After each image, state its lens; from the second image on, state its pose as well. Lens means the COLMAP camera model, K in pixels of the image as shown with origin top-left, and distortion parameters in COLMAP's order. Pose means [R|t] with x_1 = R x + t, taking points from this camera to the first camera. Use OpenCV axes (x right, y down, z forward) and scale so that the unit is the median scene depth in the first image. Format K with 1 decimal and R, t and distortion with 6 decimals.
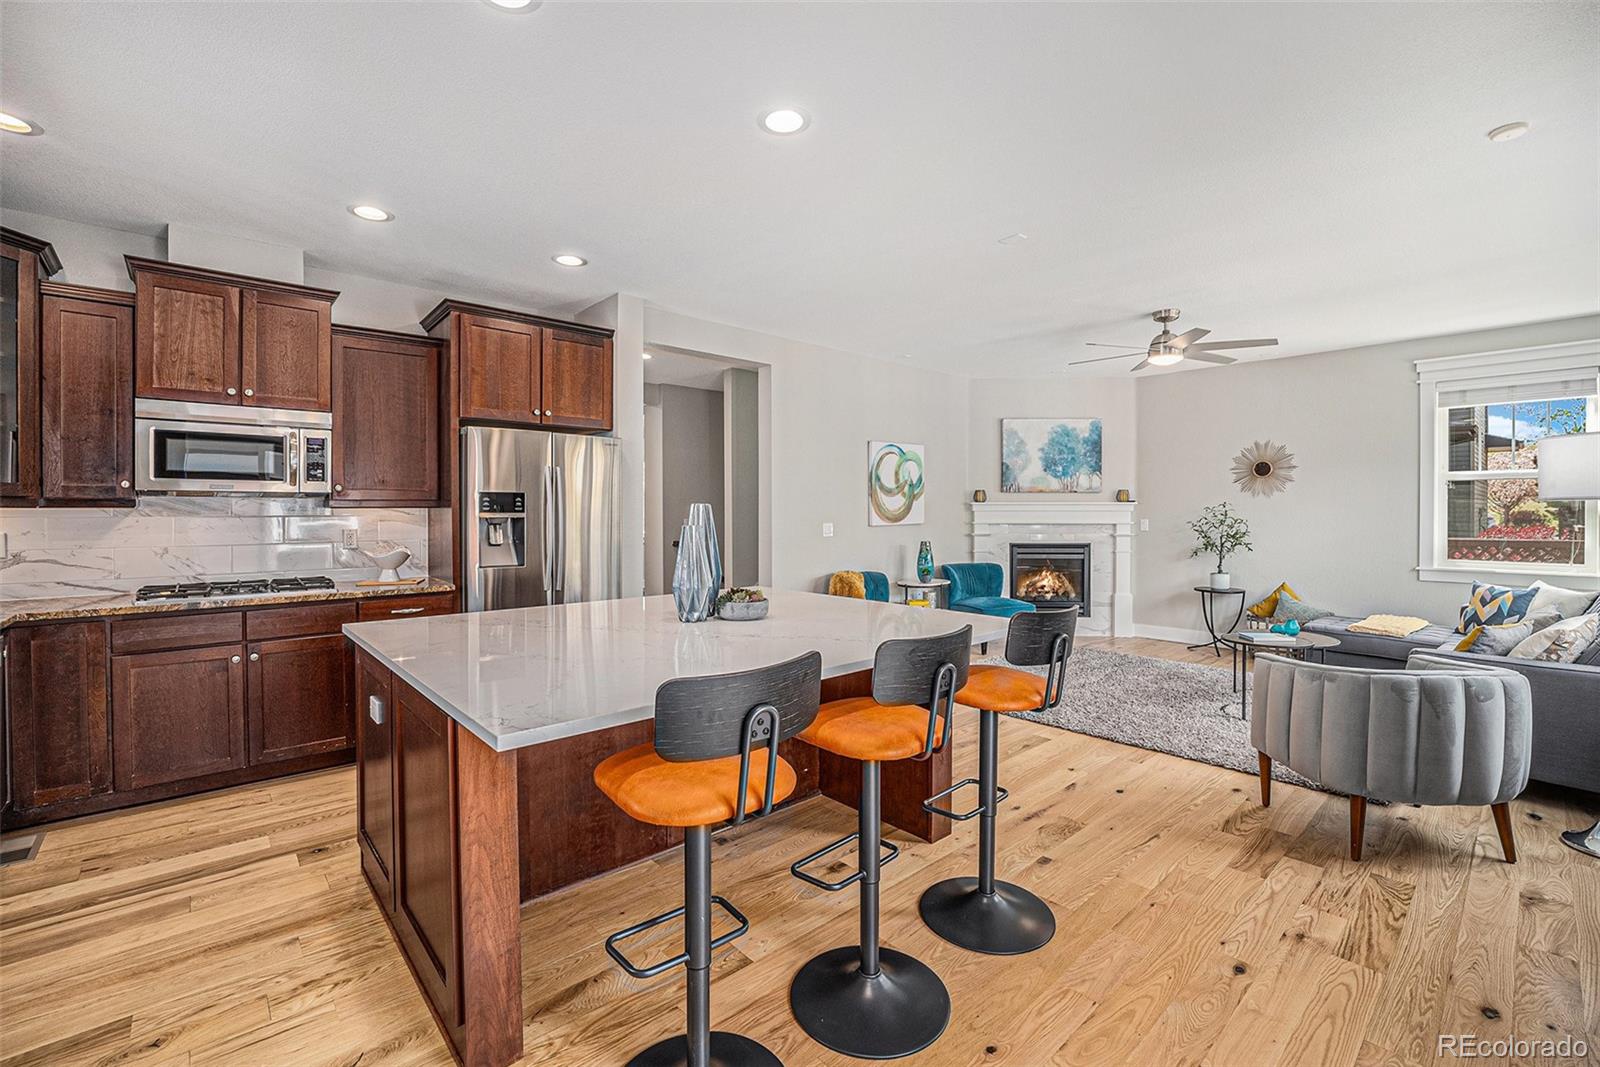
lens RADIAL K [[696.1, 0, 811.7], [0, 696.1, 517.3], [0, 0, 1]] dist [-0.025191, 0.004446]
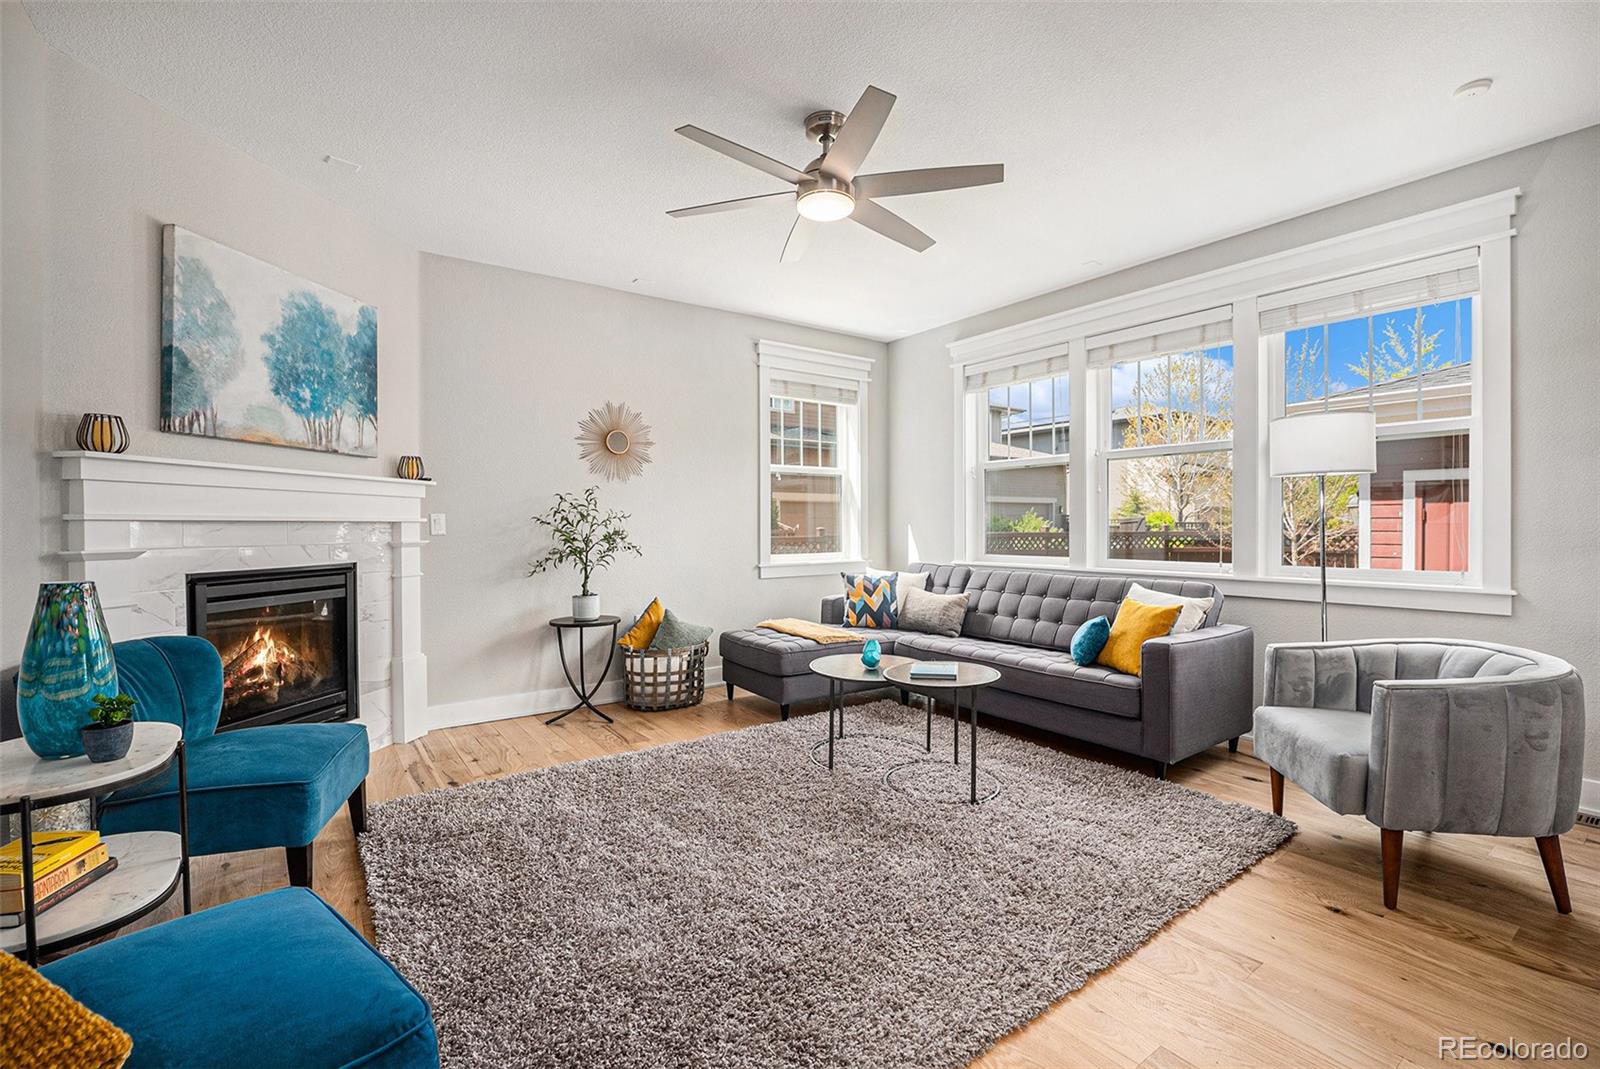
lens RADIAL K [[697.3, 0, 771.1], [0, 697.3, 532.4], [0, 0, 1]] dist [-0.021393, 0.000641]
pose [[0.142290, -0.011213, 0.989762, -0.031607], [0.011858, 0.999883, 0.009623, 0.017439], [-0.989754, 0.010367, 0.142406, 0.725385]]
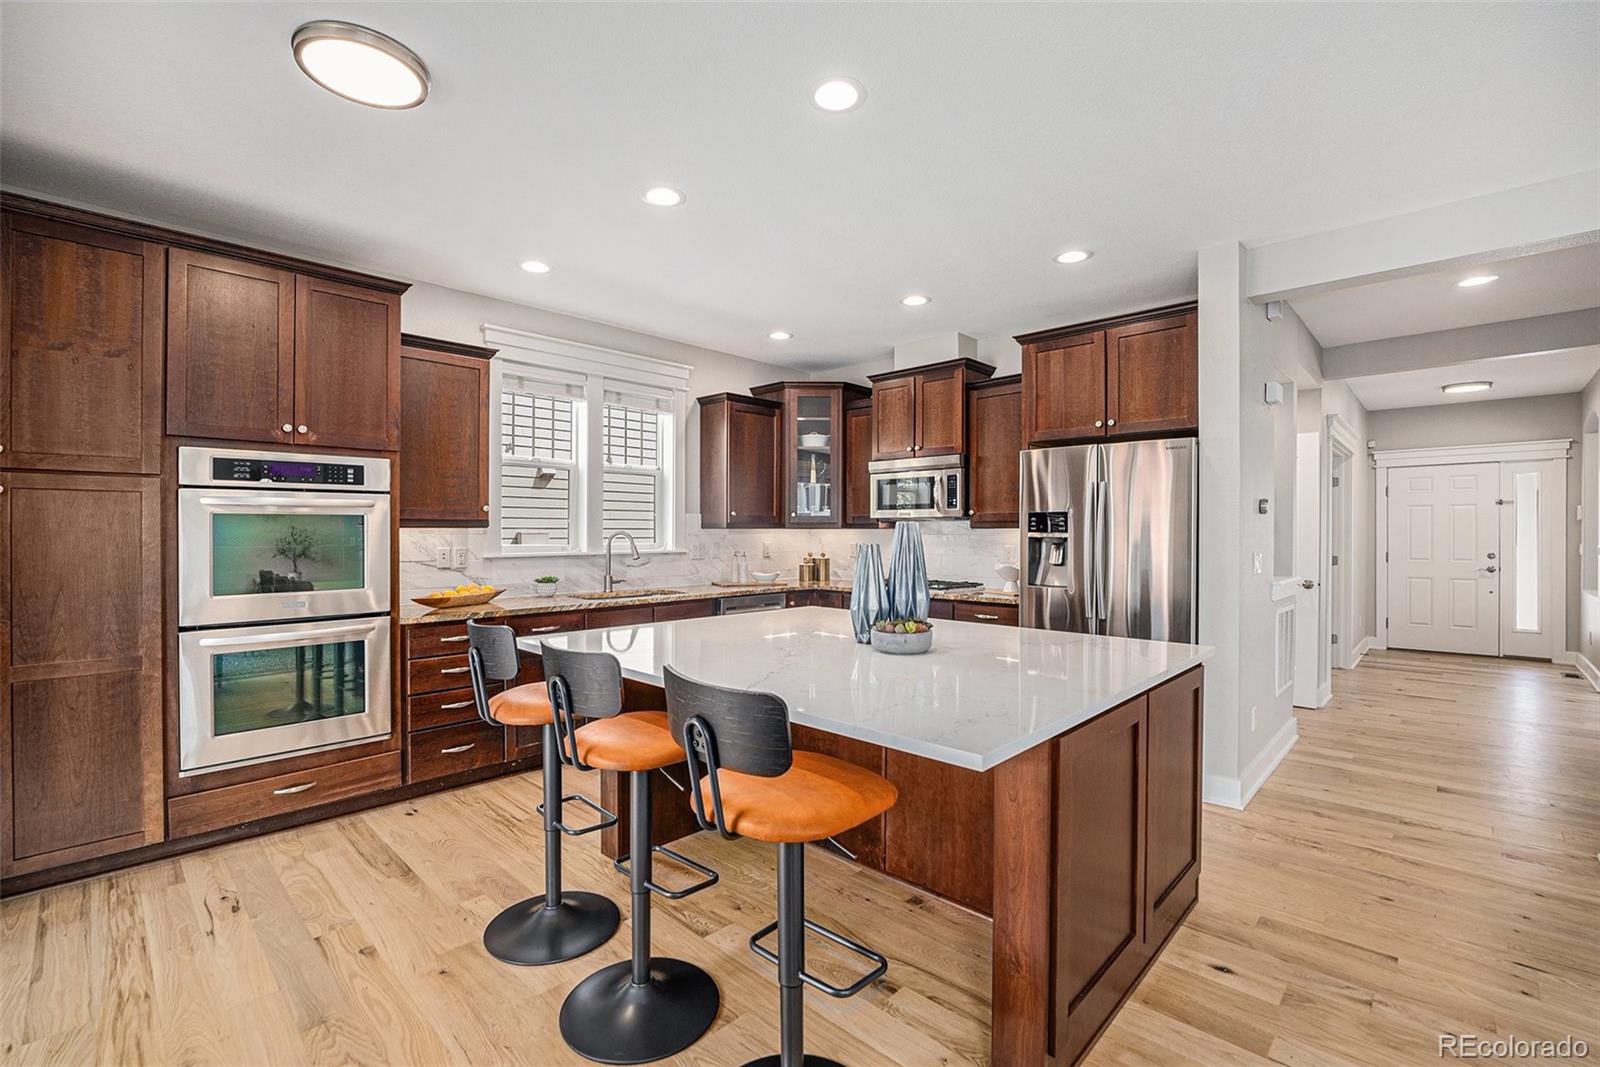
lens RADIAL K [[696.1, 0, 792.5], [0, 696.1, 538.4], [0, 0, 1]] dist [-0.025191, 0.004446]
pose [[0.055642, 0.007795, -0.998420, 0.325507], [-0.011993, 0.999903, 0.007139, -0.000152], [0.998379, 0.011577, 0.055730, 0.344437]]
